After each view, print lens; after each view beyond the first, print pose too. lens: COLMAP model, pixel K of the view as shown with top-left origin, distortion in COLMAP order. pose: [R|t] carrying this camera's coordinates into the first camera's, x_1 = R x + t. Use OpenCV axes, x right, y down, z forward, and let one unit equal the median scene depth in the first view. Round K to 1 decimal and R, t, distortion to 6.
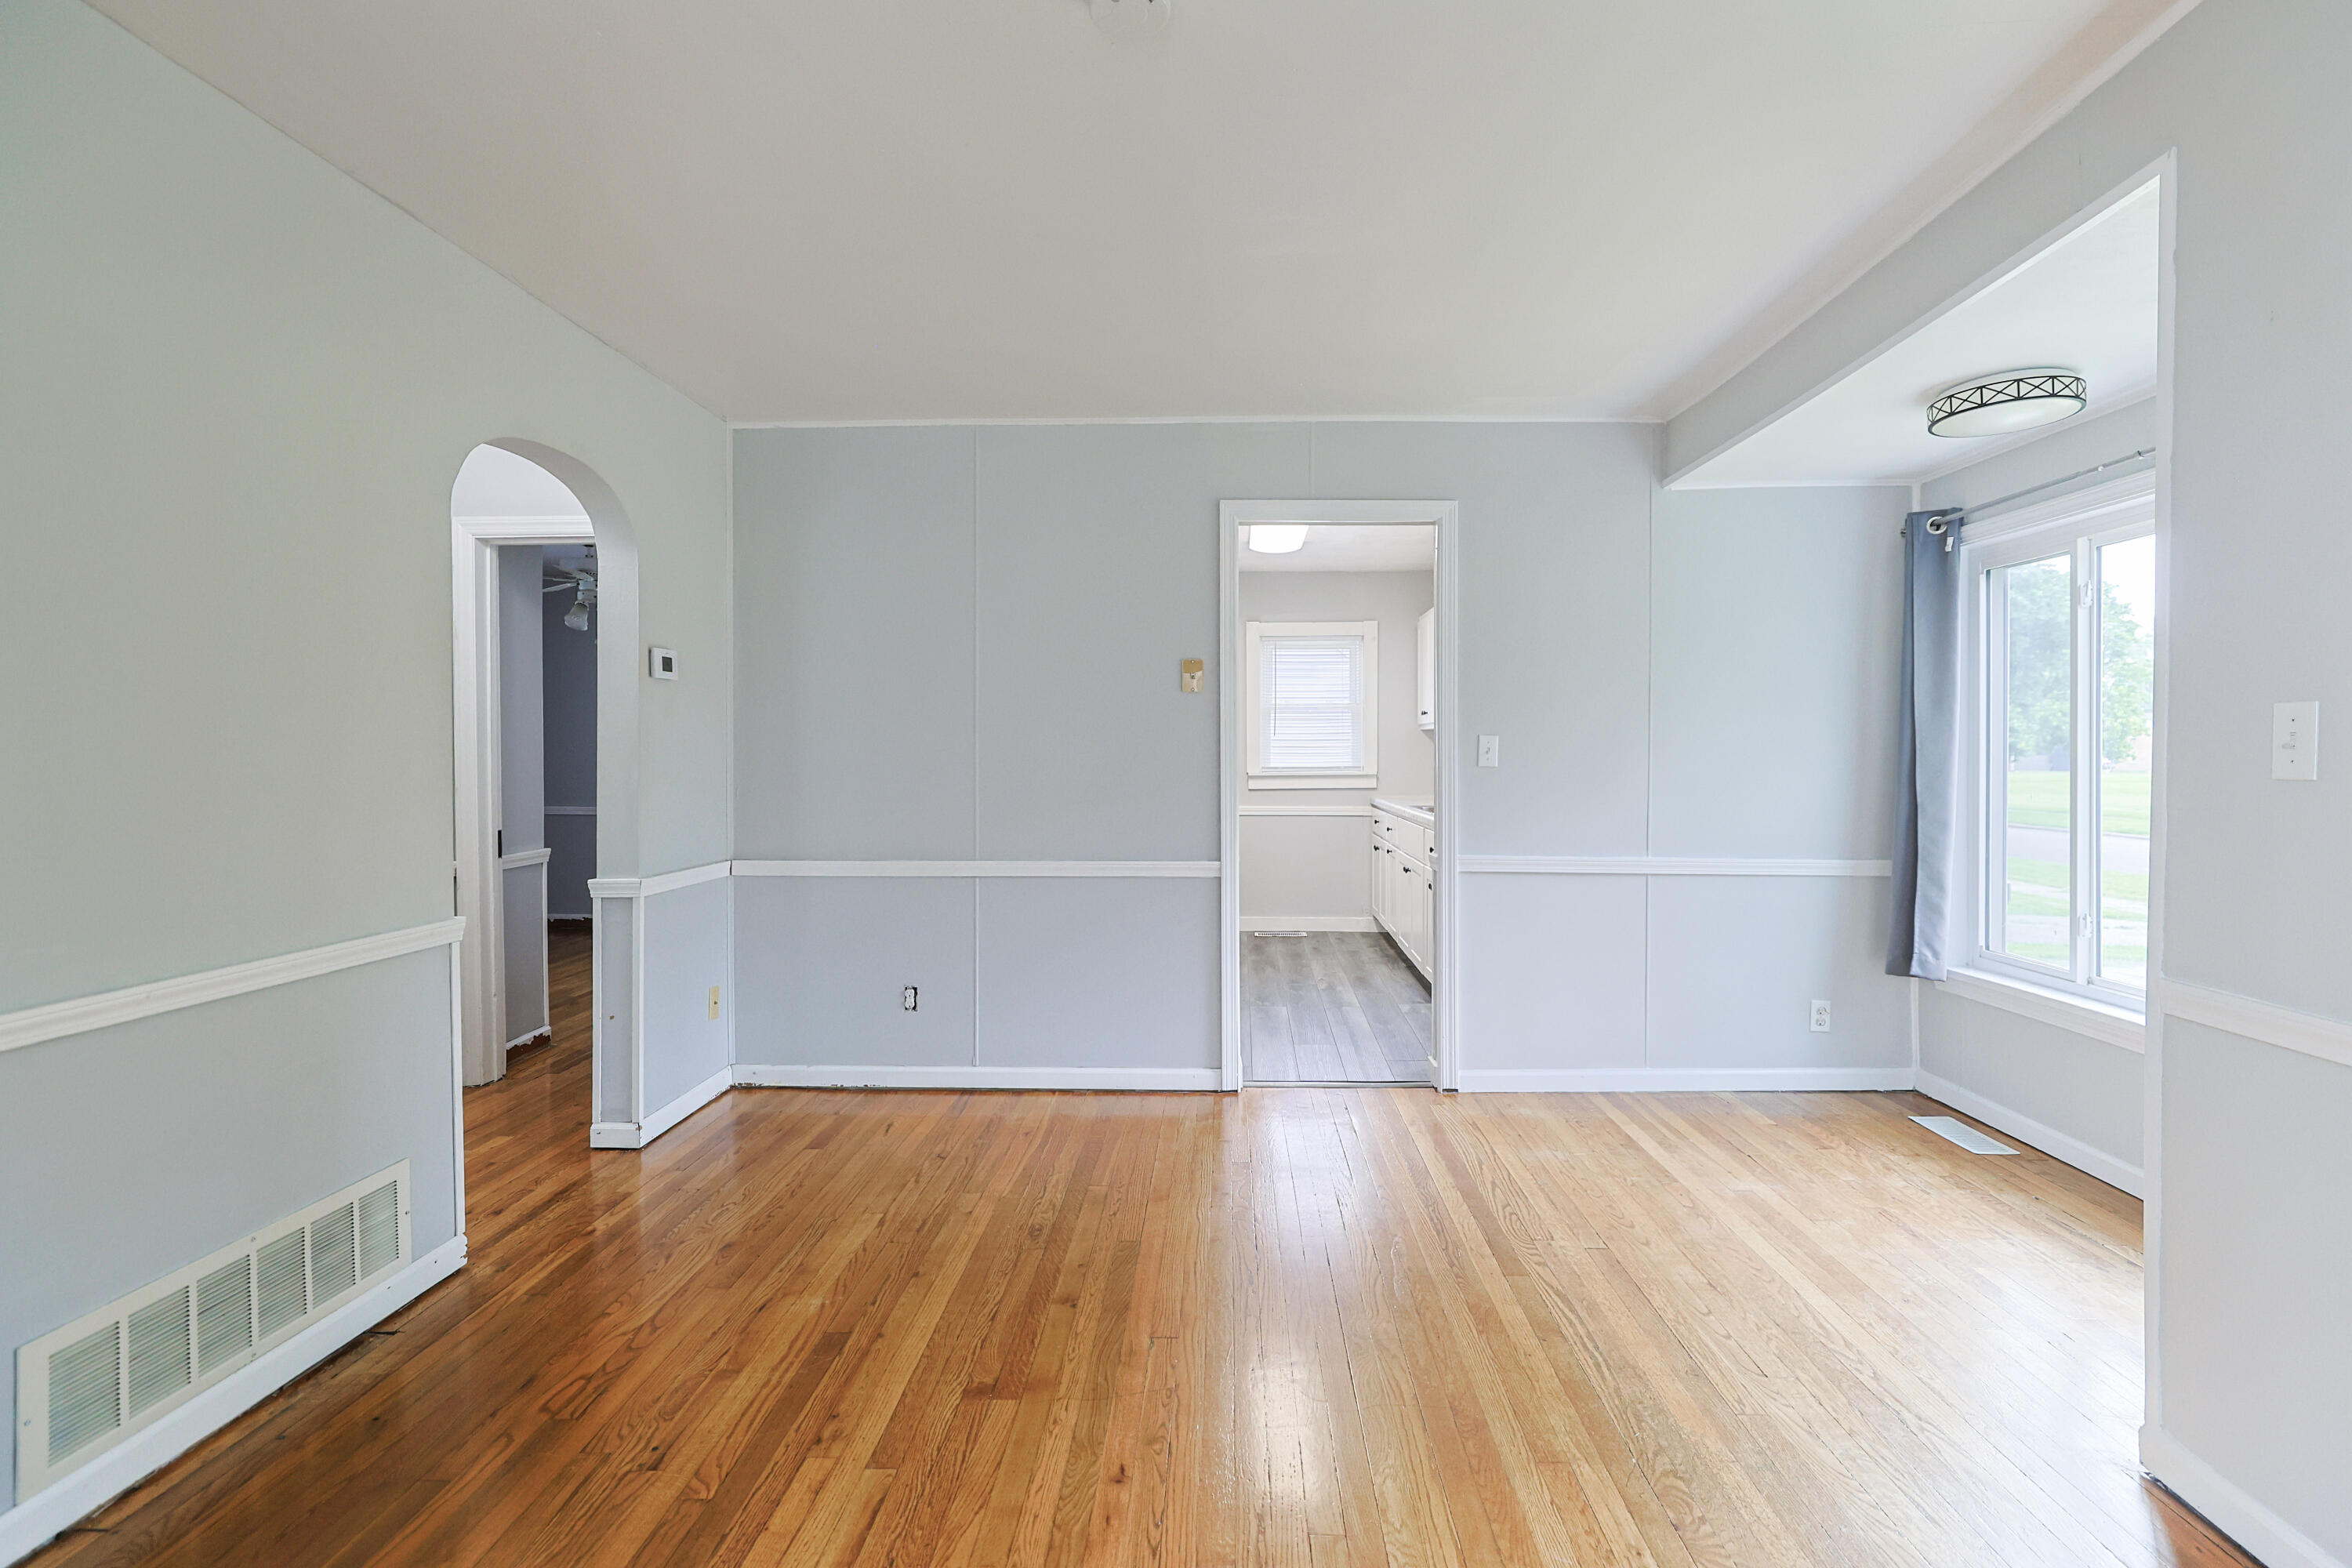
lens RADIAL K [[1132.9, 0, 1190.2], [0, 1132.9, 760.7], [0, 0, 1]] dist [-0.017812, 0.012685]
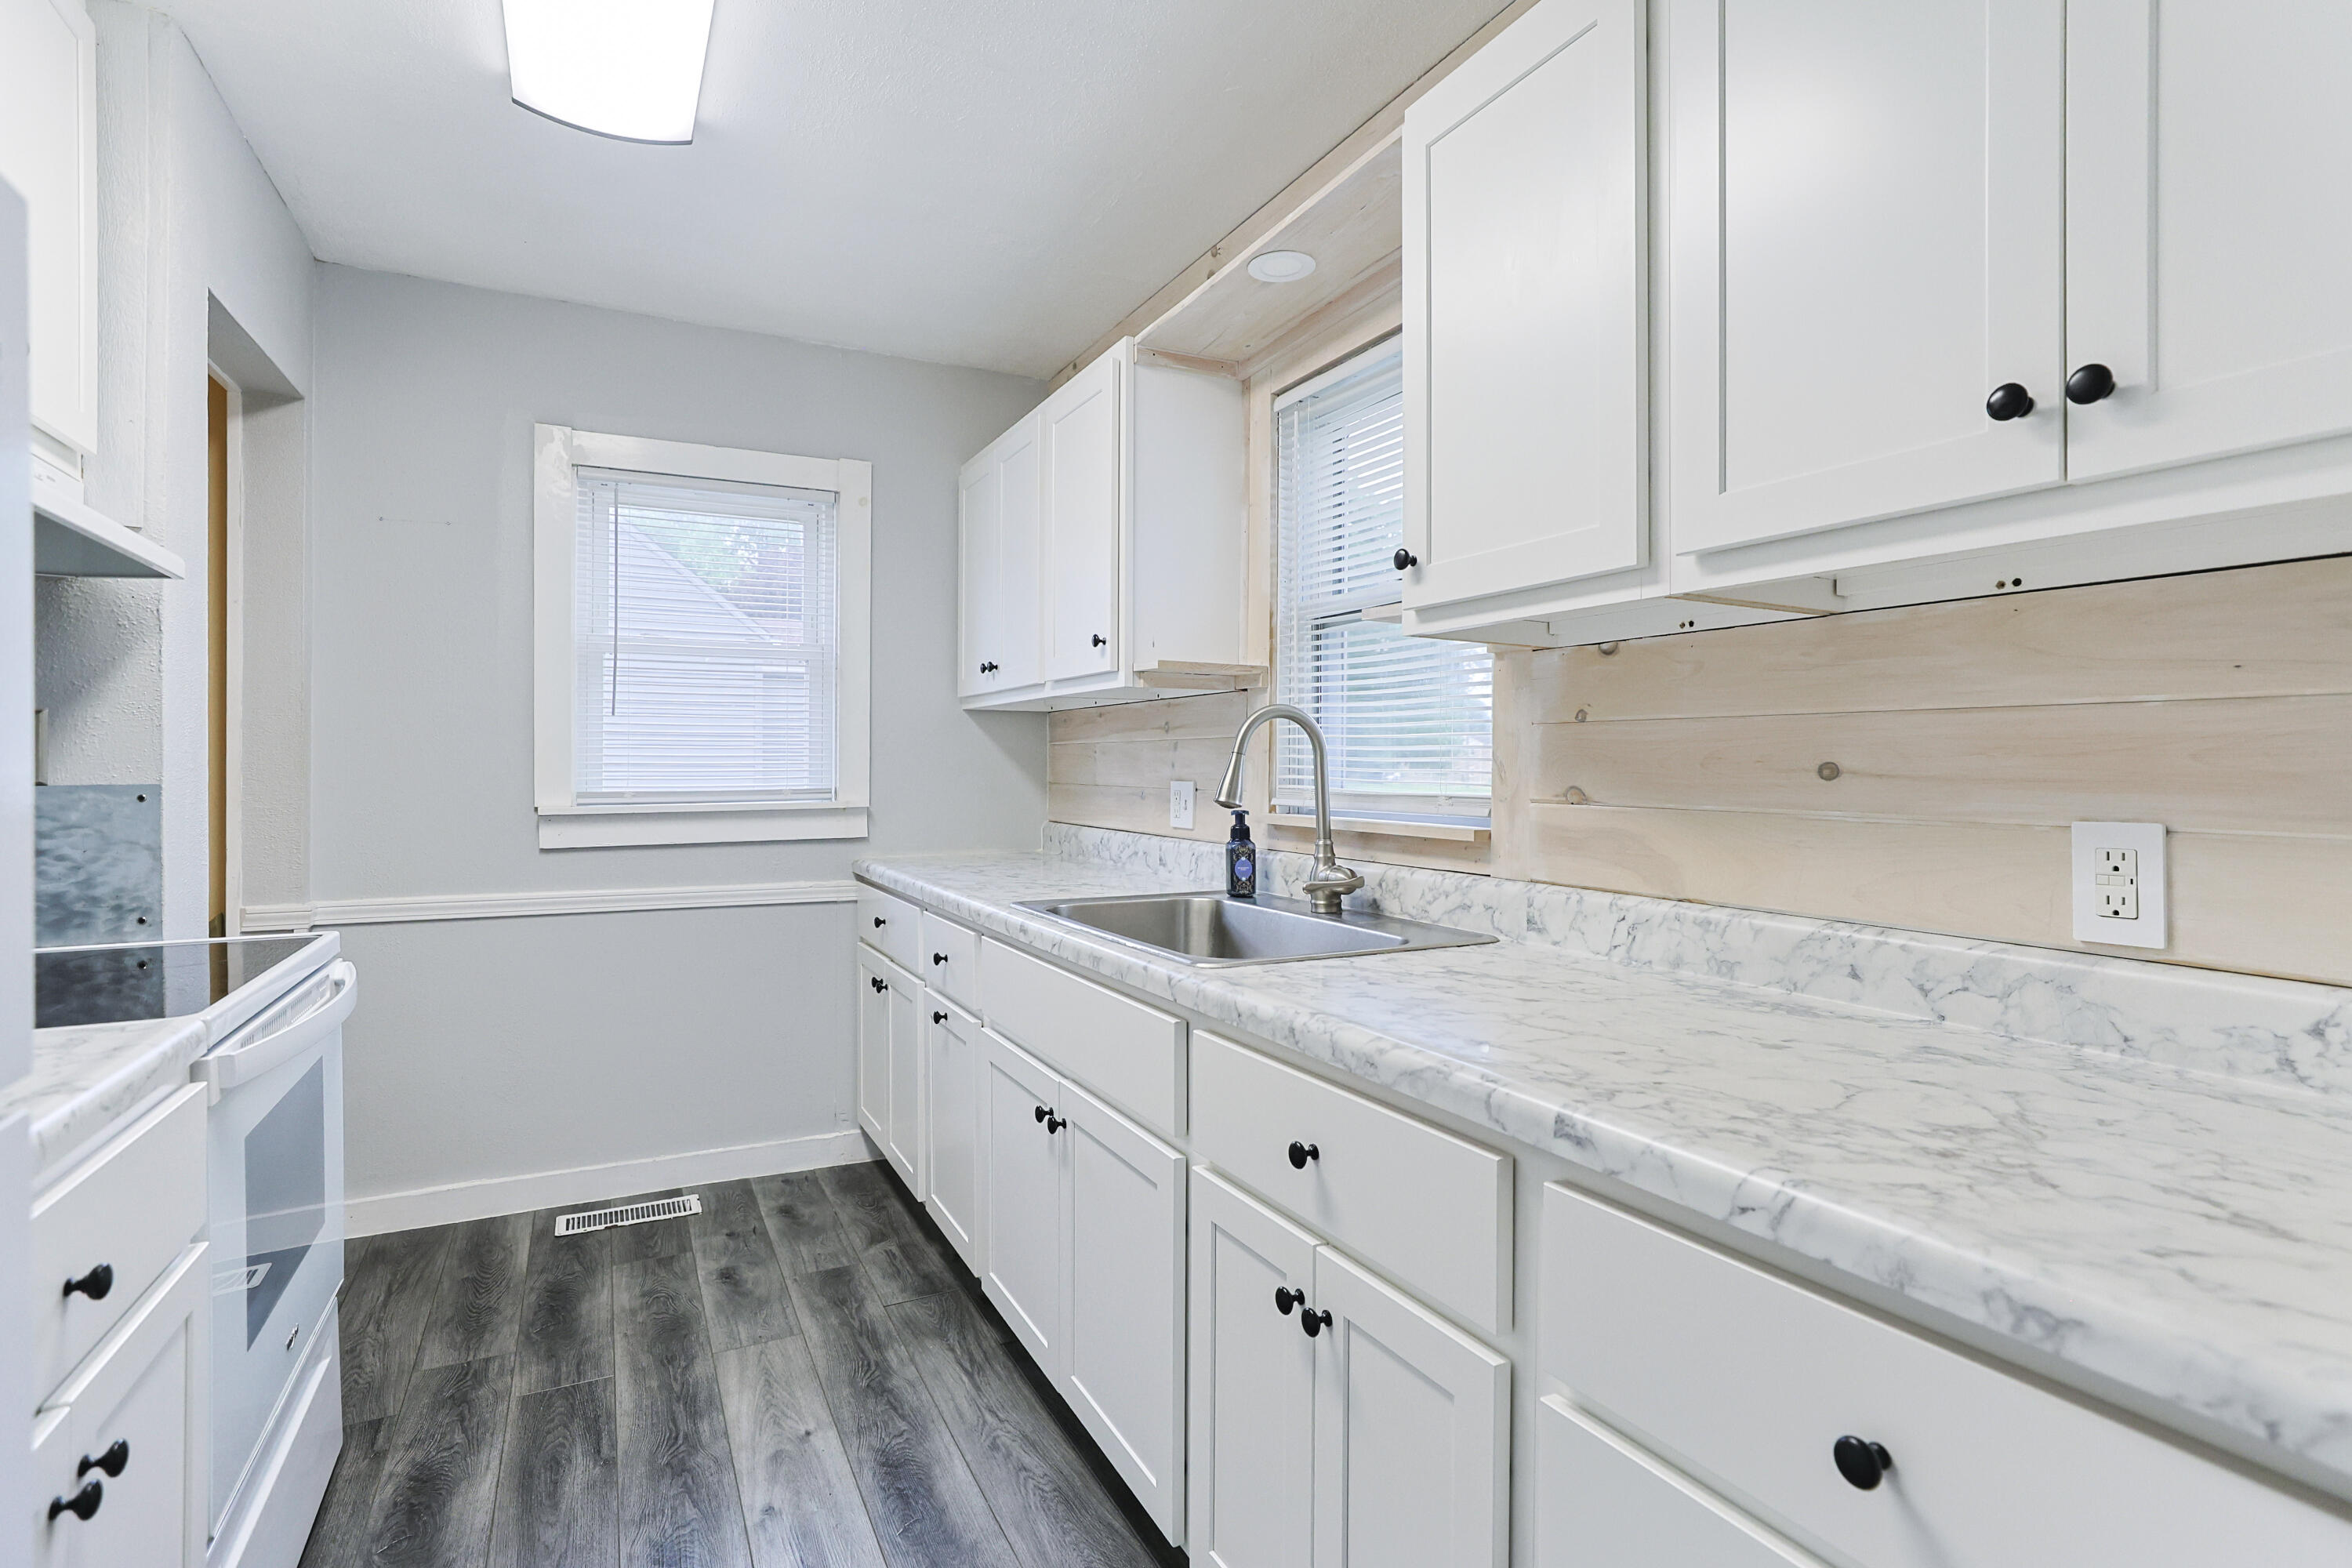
lens RADIAL K [[1132.9, 0, 1176.4], [0, 1132.9, 769.5], [0, 0, 1]] dist [-0.017812, 0.012685]
pose [[0.869715, 0.001410, 0.493552, 0.108917], [0.001121, 0.999988, -0.004833, -0.001160], [-0.493553, 0.004757, 0.869703, 1.189191]]
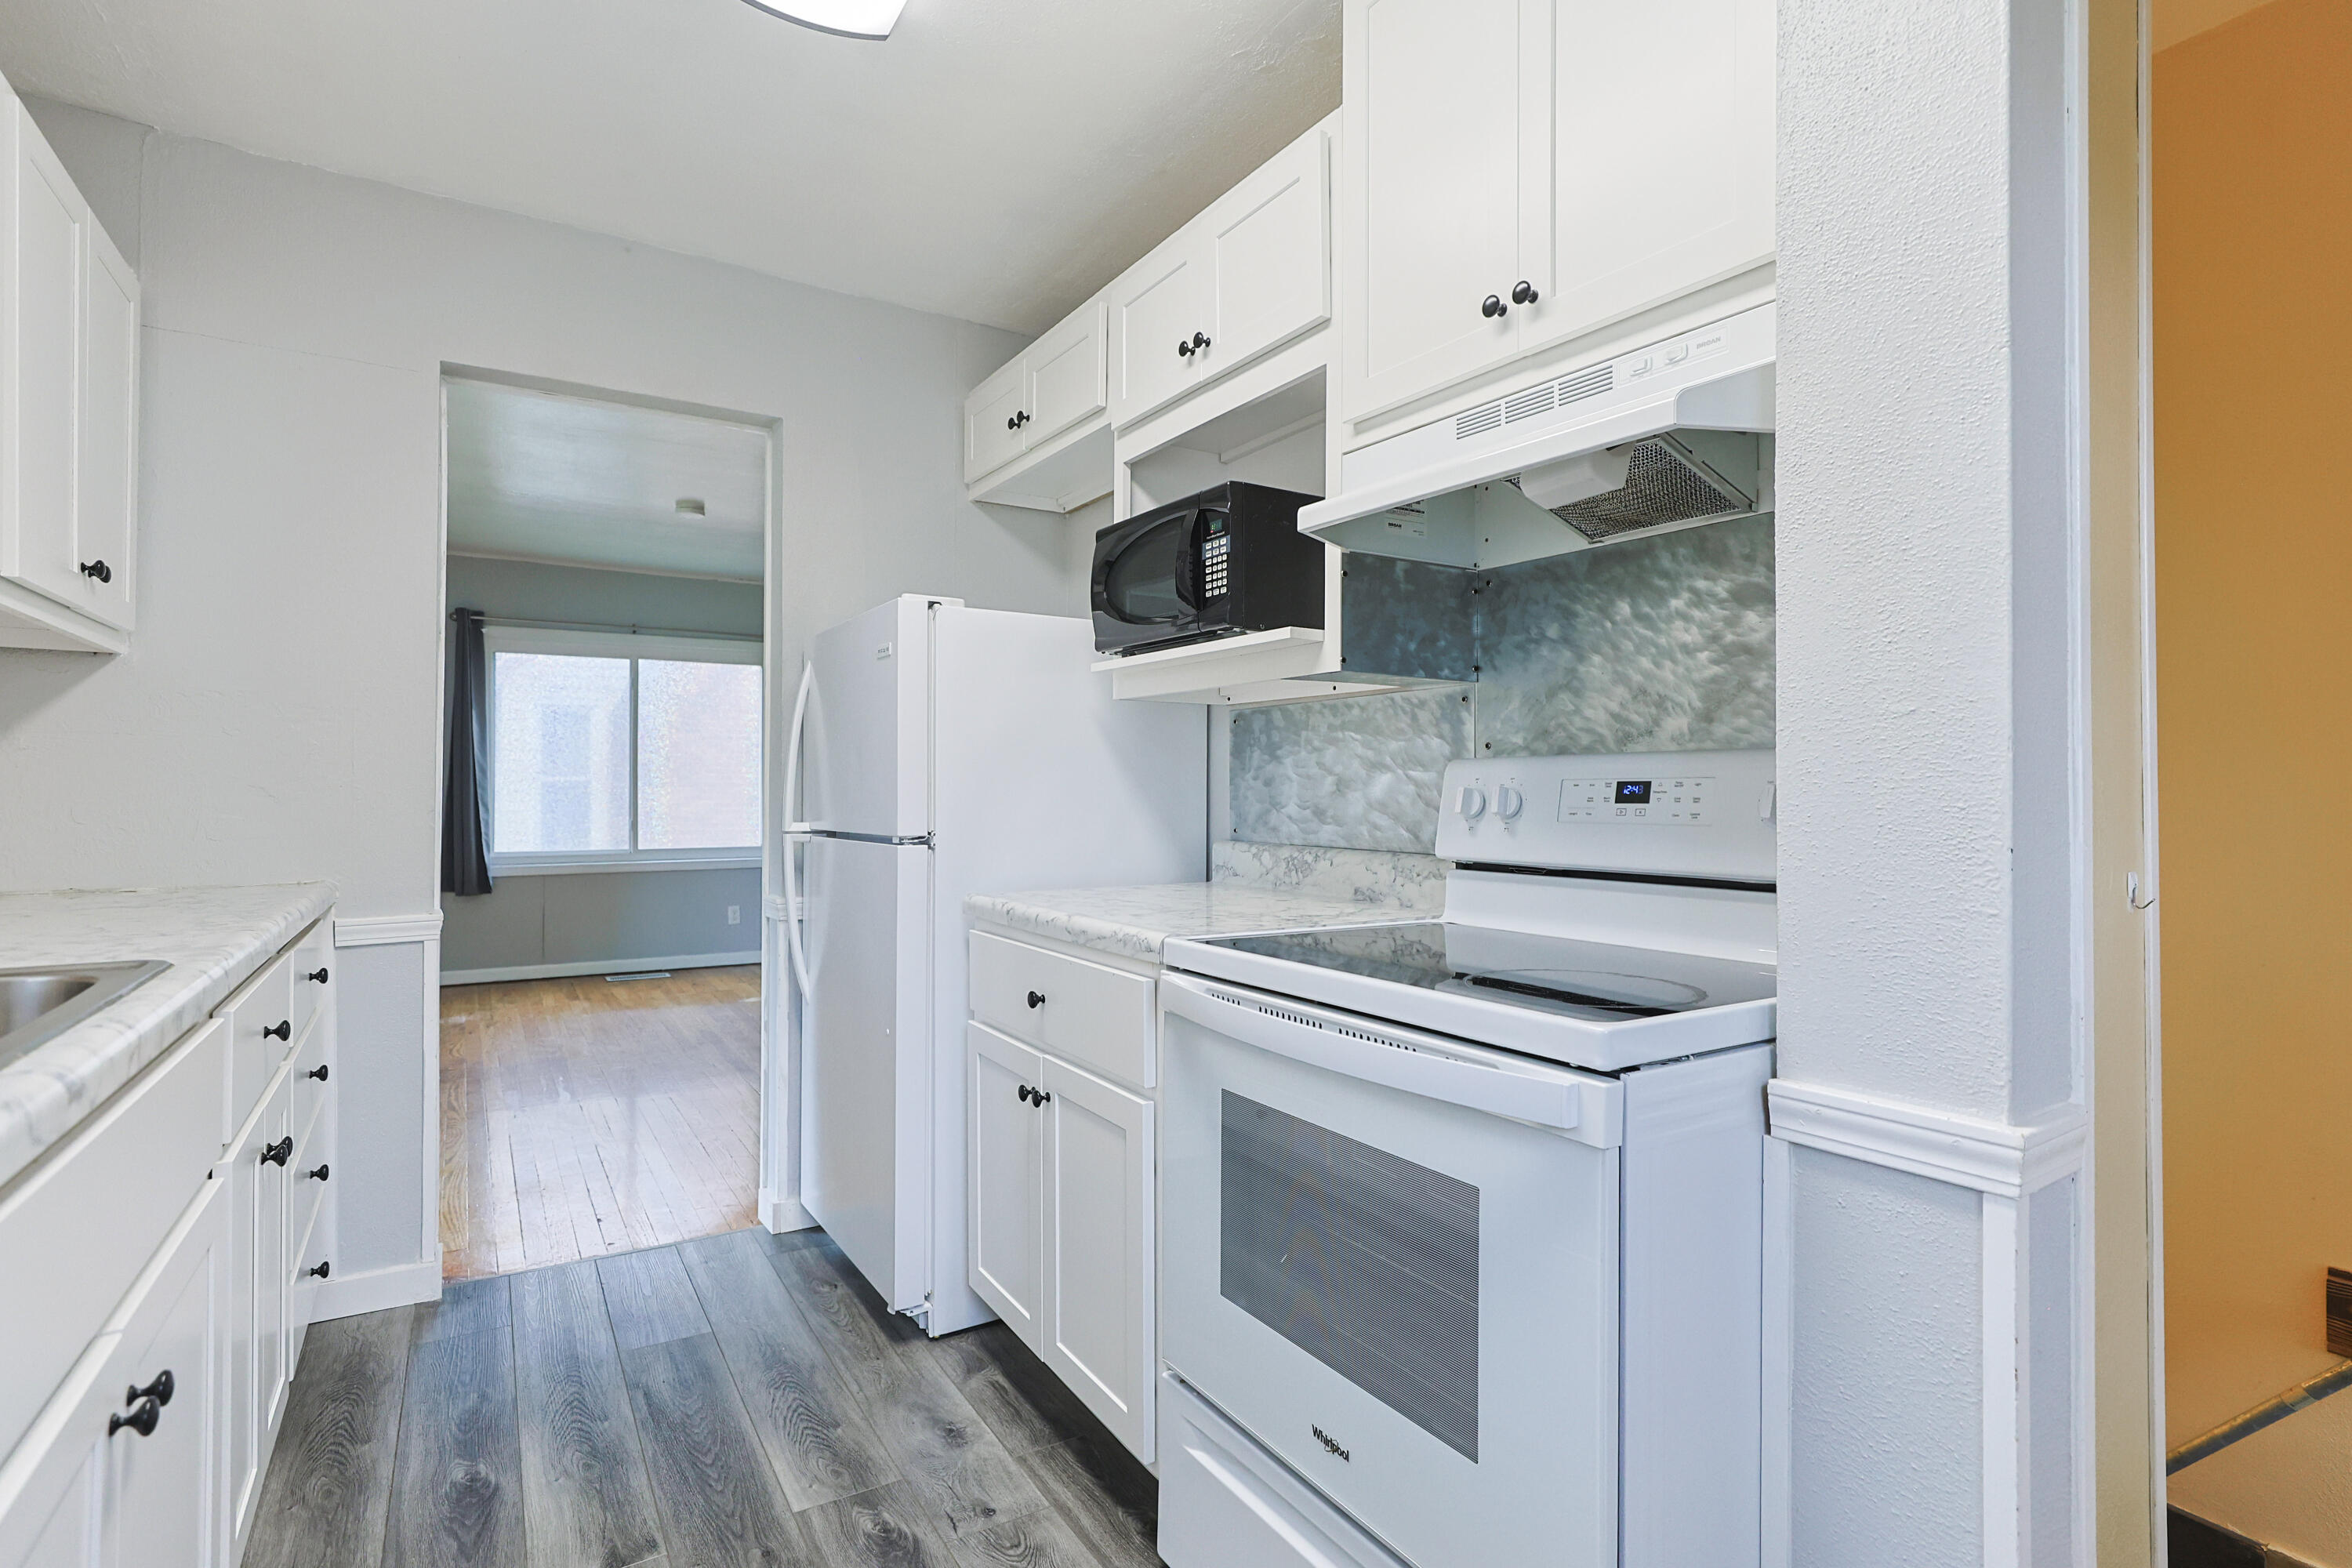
lens RADIAL K [[1132.9, 0, 1182.3], [0, 1132.9, 775.7], [0, 0, 1]] dist [-0.017812, 0.012685]
pose [[-0.824851, -0.008005, -0.565294, 0.269477], [-0.005609, 0.999966, -0.005976, 0.013974], [0.565323, -0.001758, -0.824868, 2.044138]]
